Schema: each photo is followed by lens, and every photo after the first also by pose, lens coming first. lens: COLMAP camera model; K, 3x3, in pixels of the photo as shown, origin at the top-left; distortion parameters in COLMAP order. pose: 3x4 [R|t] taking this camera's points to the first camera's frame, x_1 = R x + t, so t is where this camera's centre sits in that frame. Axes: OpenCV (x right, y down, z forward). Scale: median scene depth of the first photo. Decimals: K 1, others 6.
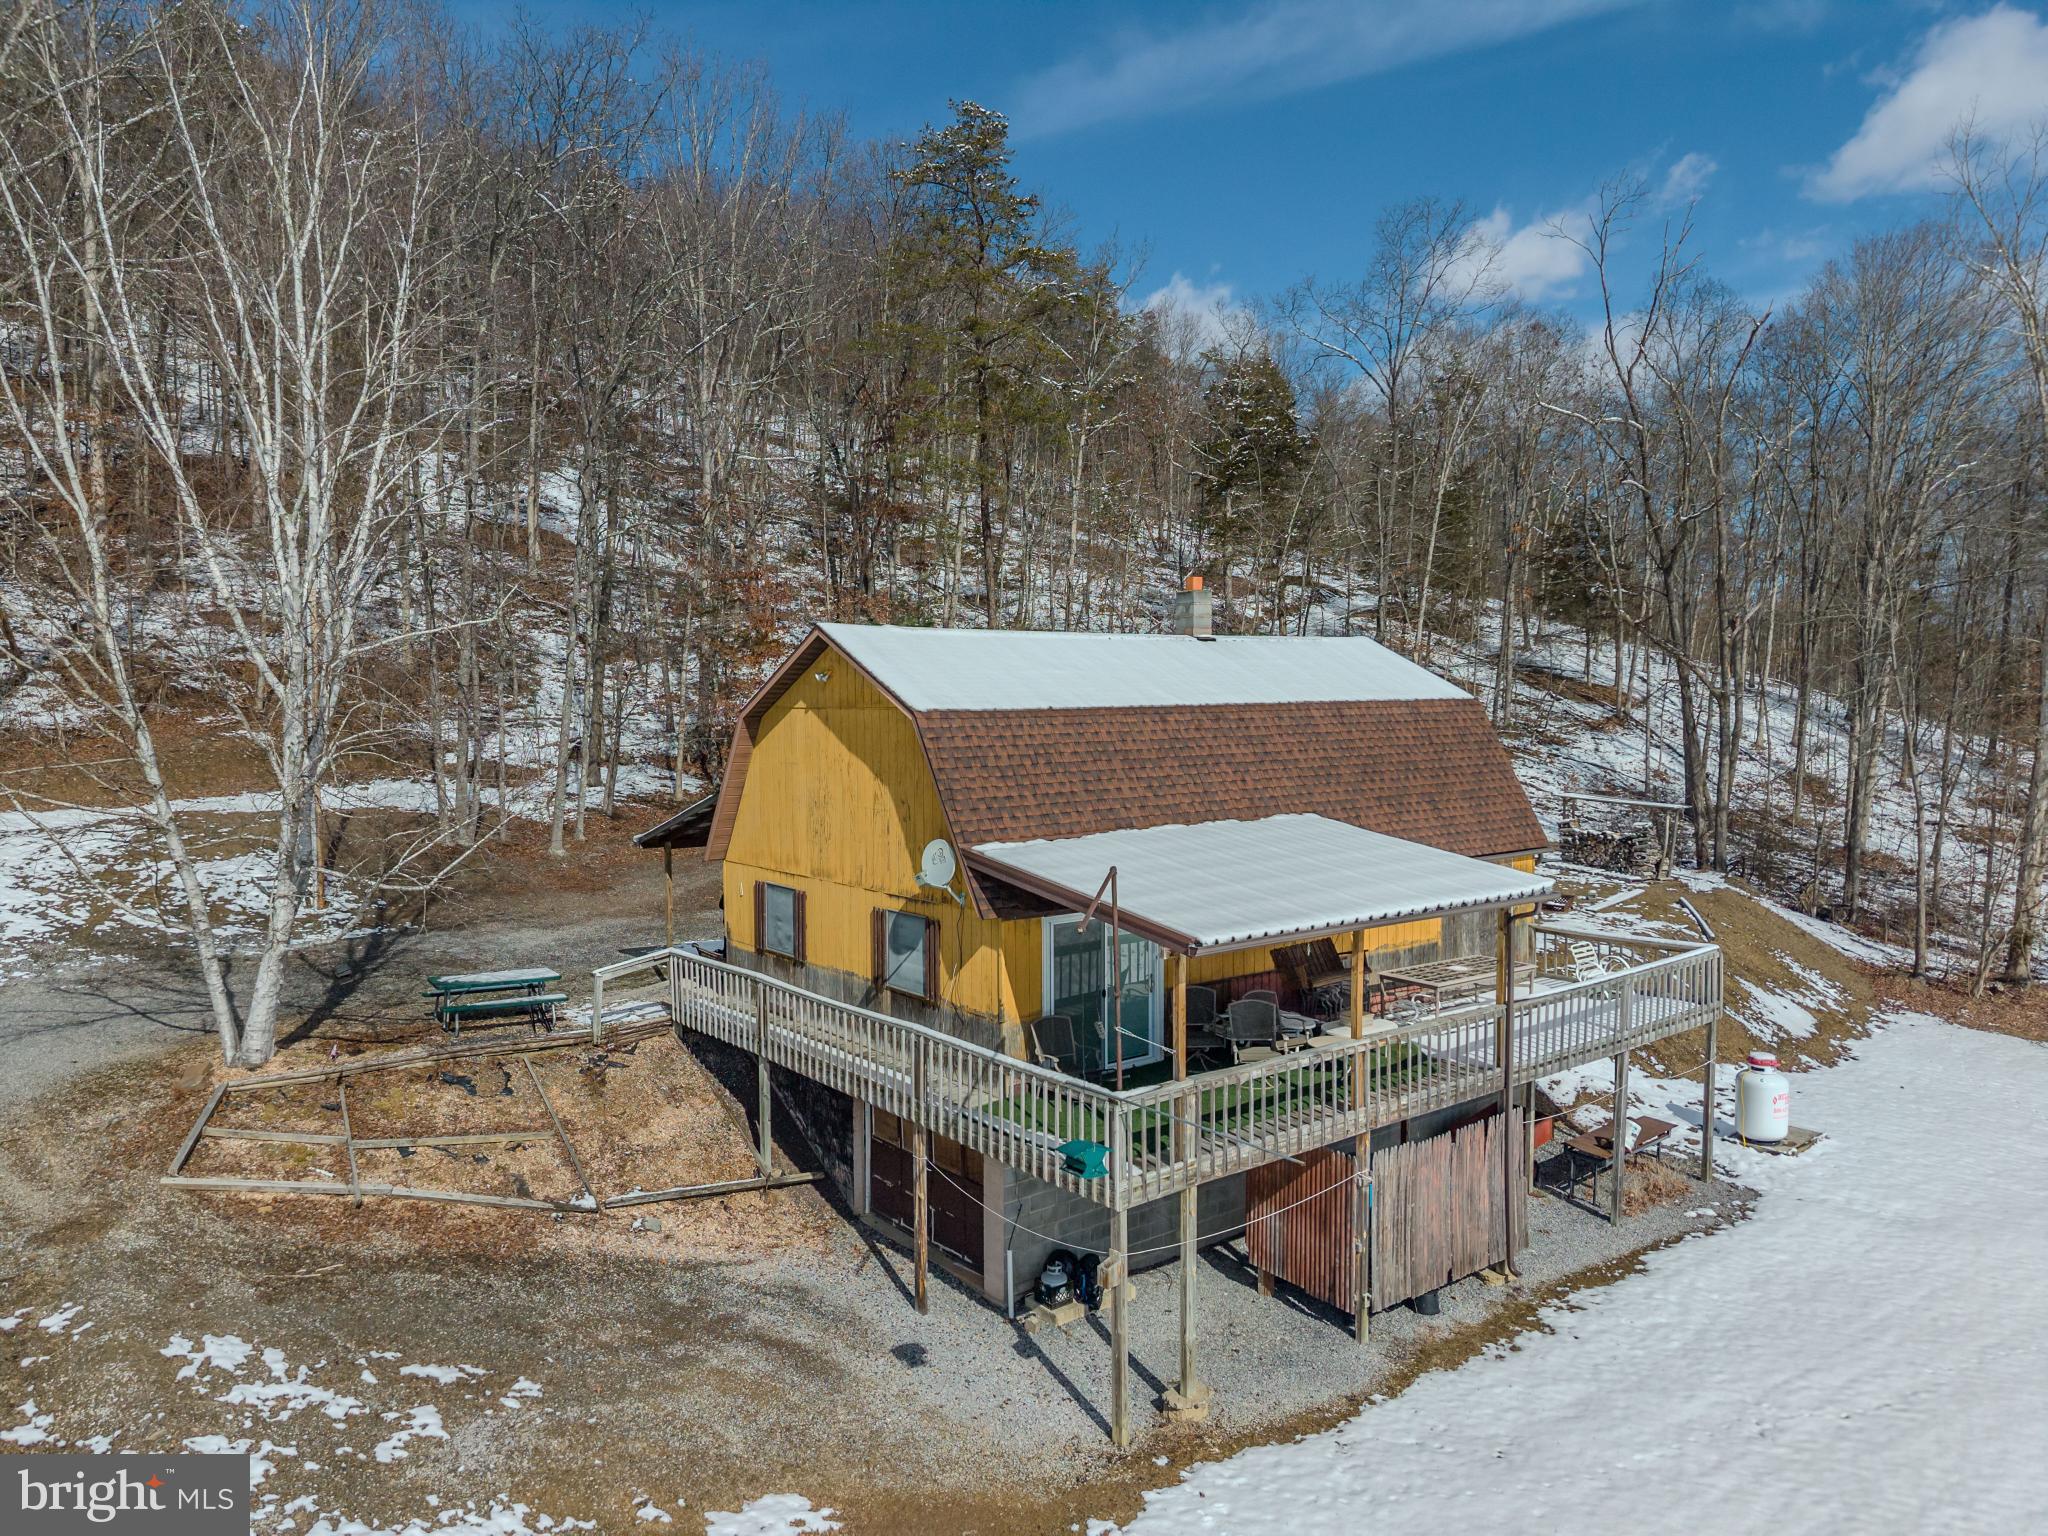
lens RADIAL K [[1373.2, 0, 1024.0], [0, 1373.2, 768.0], [0, 0, 1]] dist [0.007951, -0.002867]
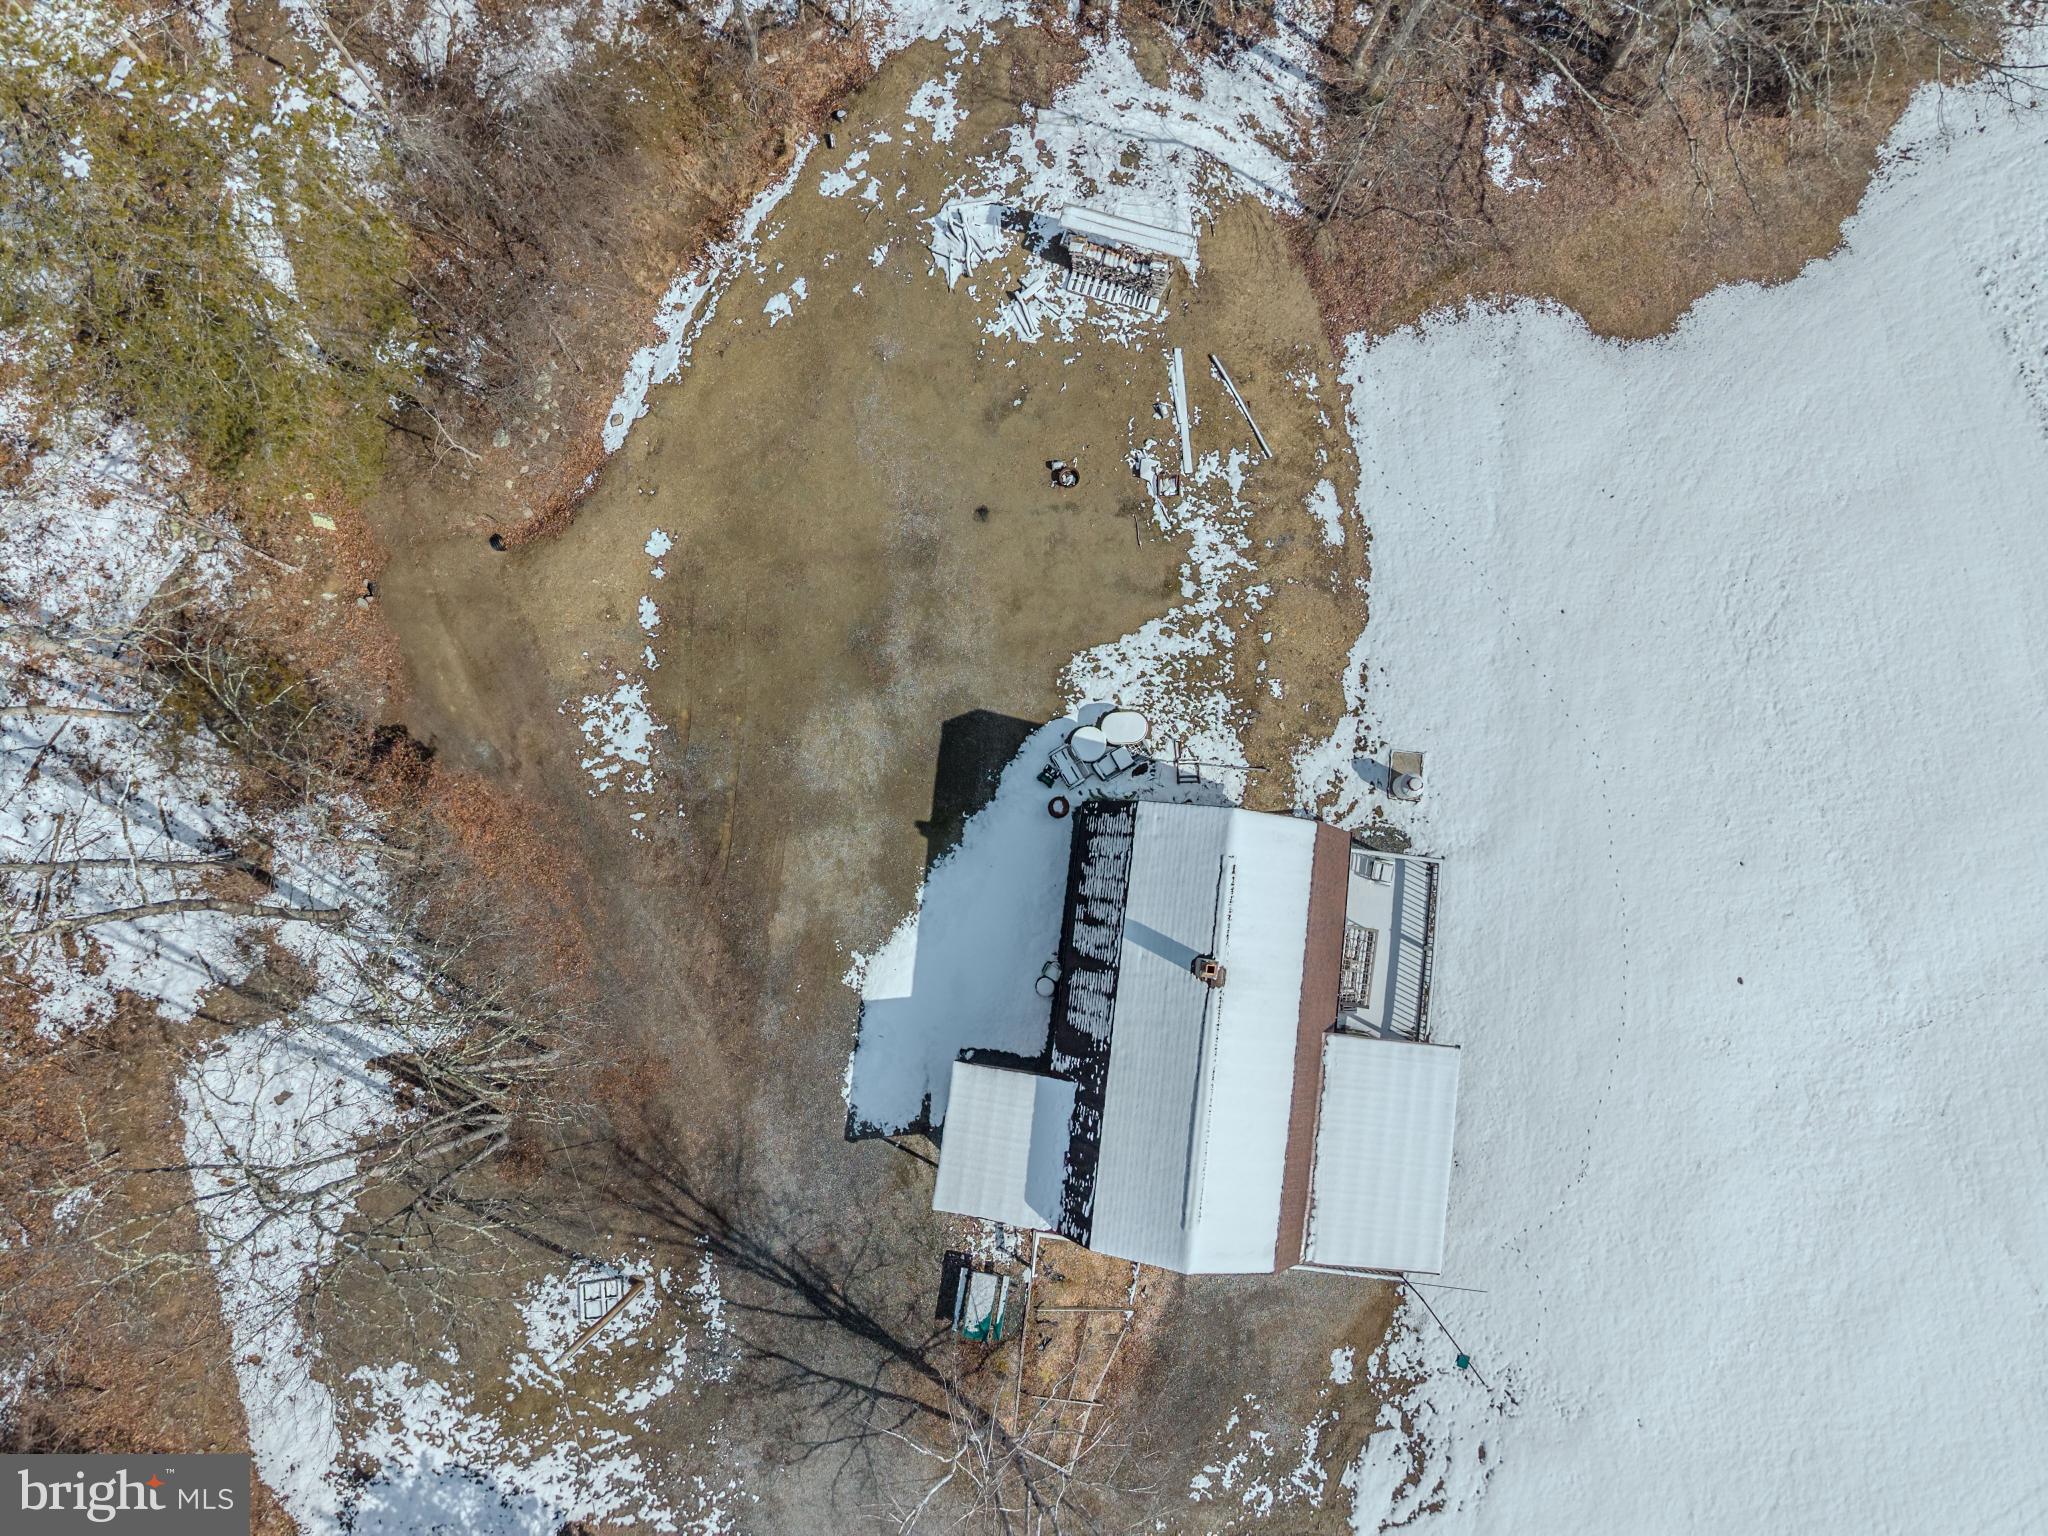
lens RADIAL K [[1367.0, 0, 1021.9], [0, 1367.0, 749.4], [0, 0, 1]] dist [0.031572, -0.034840]
pose [[0.702584, -0.707909, 0.072392, 0.065210], [0.045292, 0.146011, 0.988246, -2.118410], [-0.710158, -0.691047, 0.134648, 1.457434]]
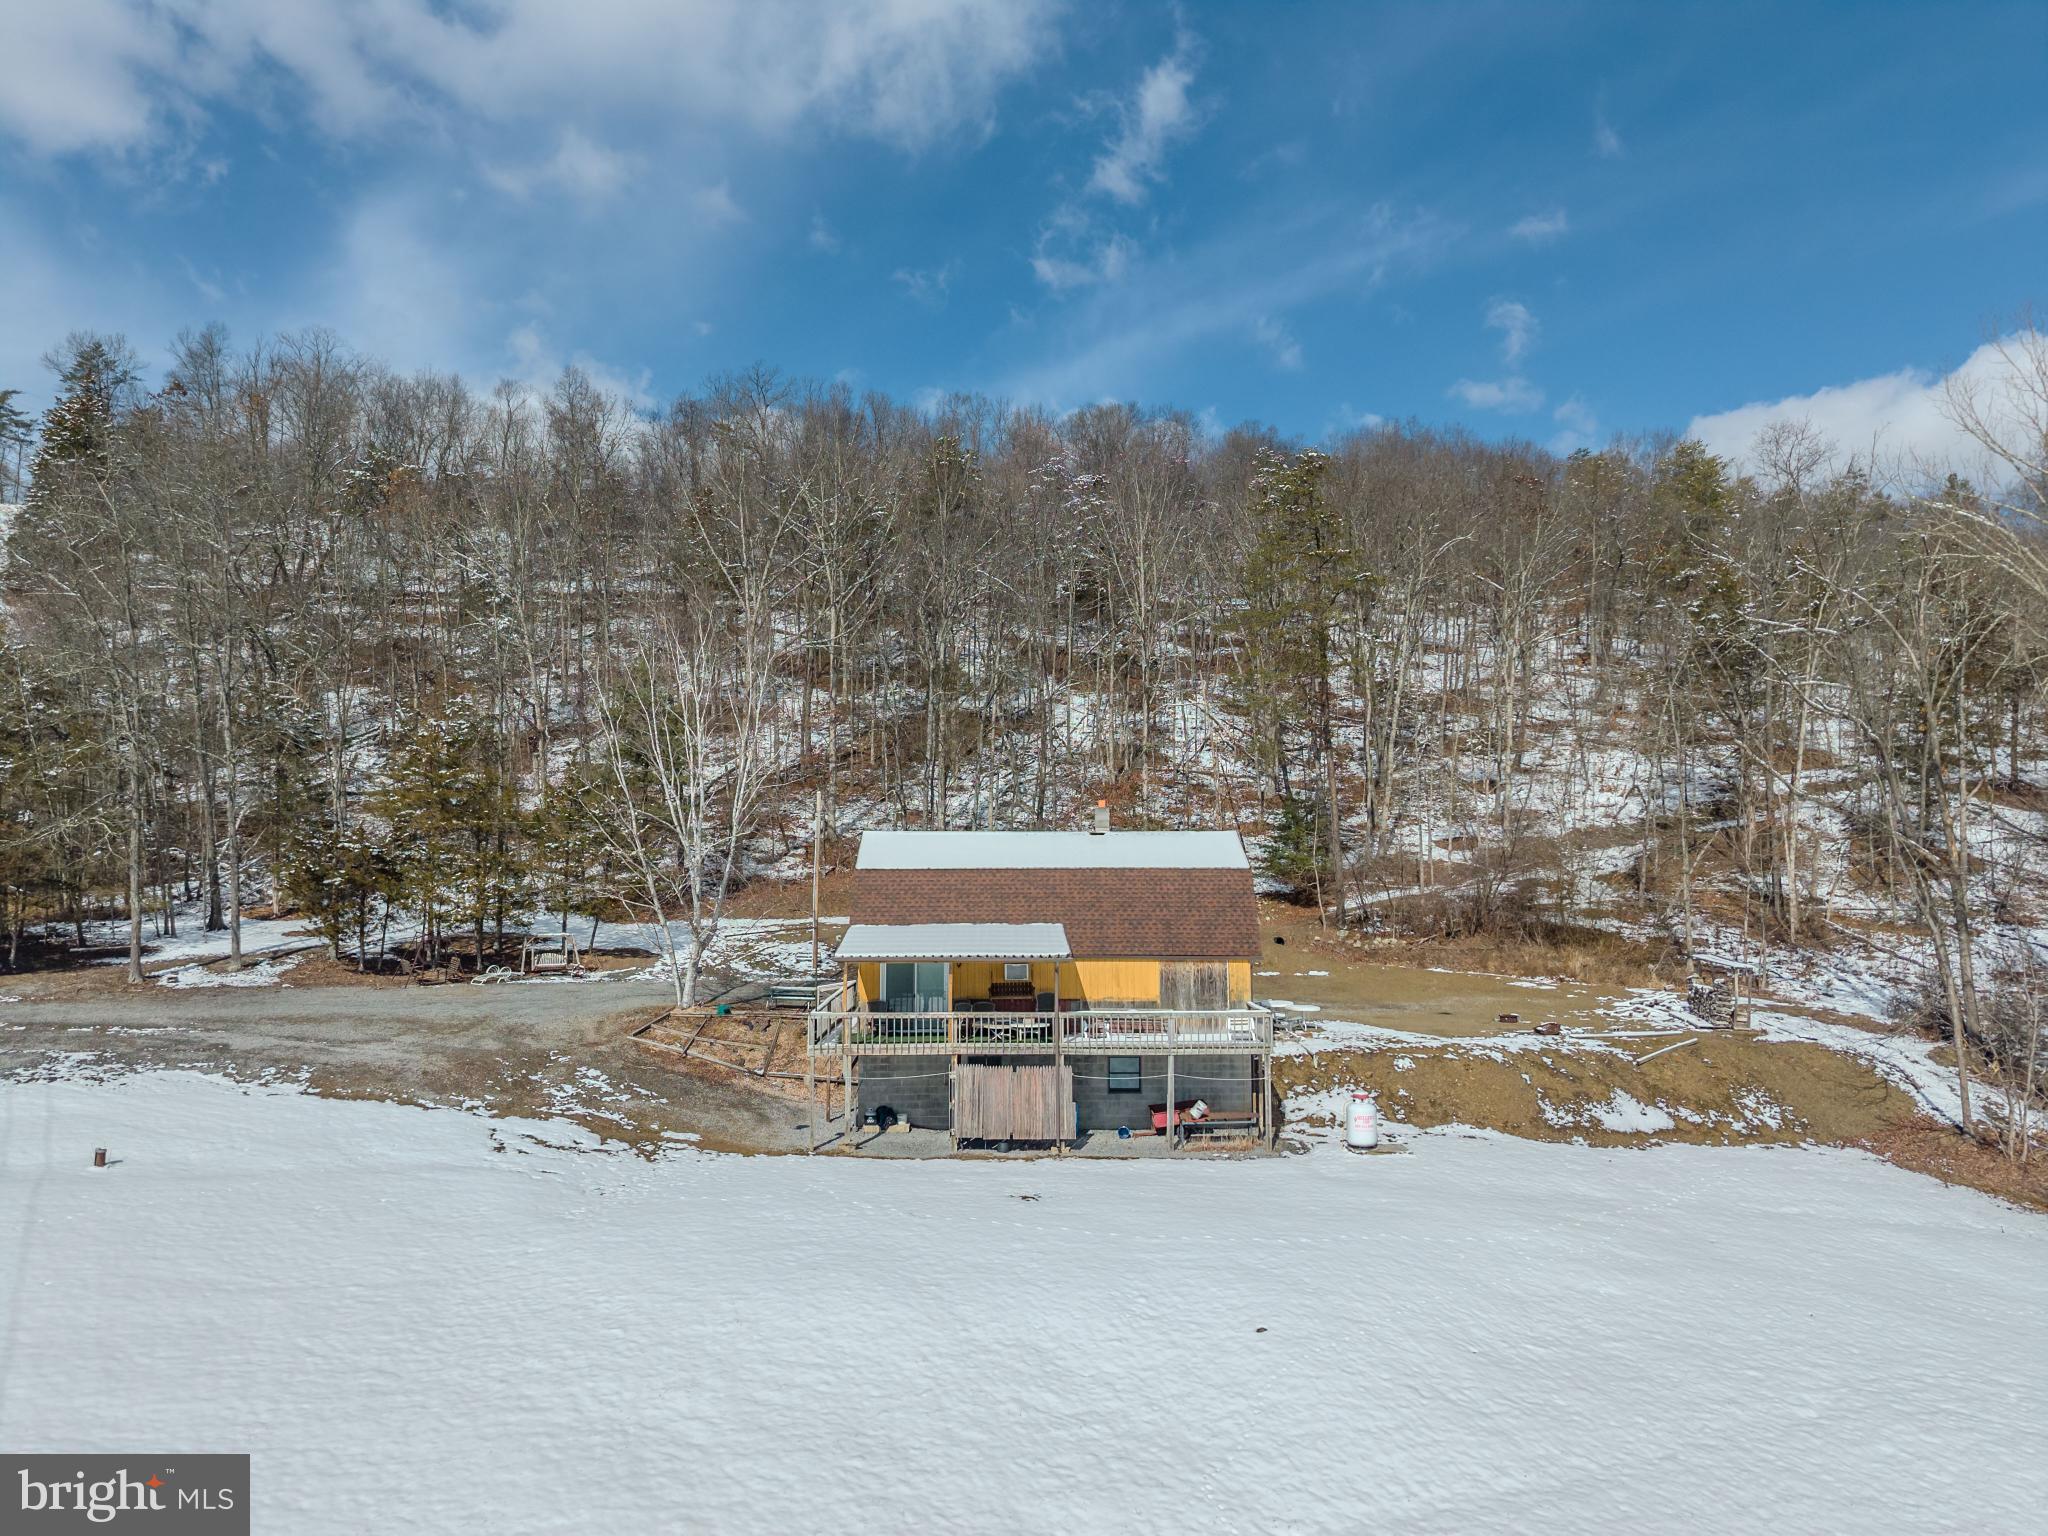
lens RADIAL K [[1367.0, 0, 1021.9], [0, 1367.0, 749.4], [0, 0, 1]] dist [0.031572, -0.034840]
pose [[0.799205, -0.042904, -0.599525, 1.499341], [-0.039774, 0.991488, -0.123975, 0.032942], [0.599741, 0.122927, 0.790696, -0.690959]]
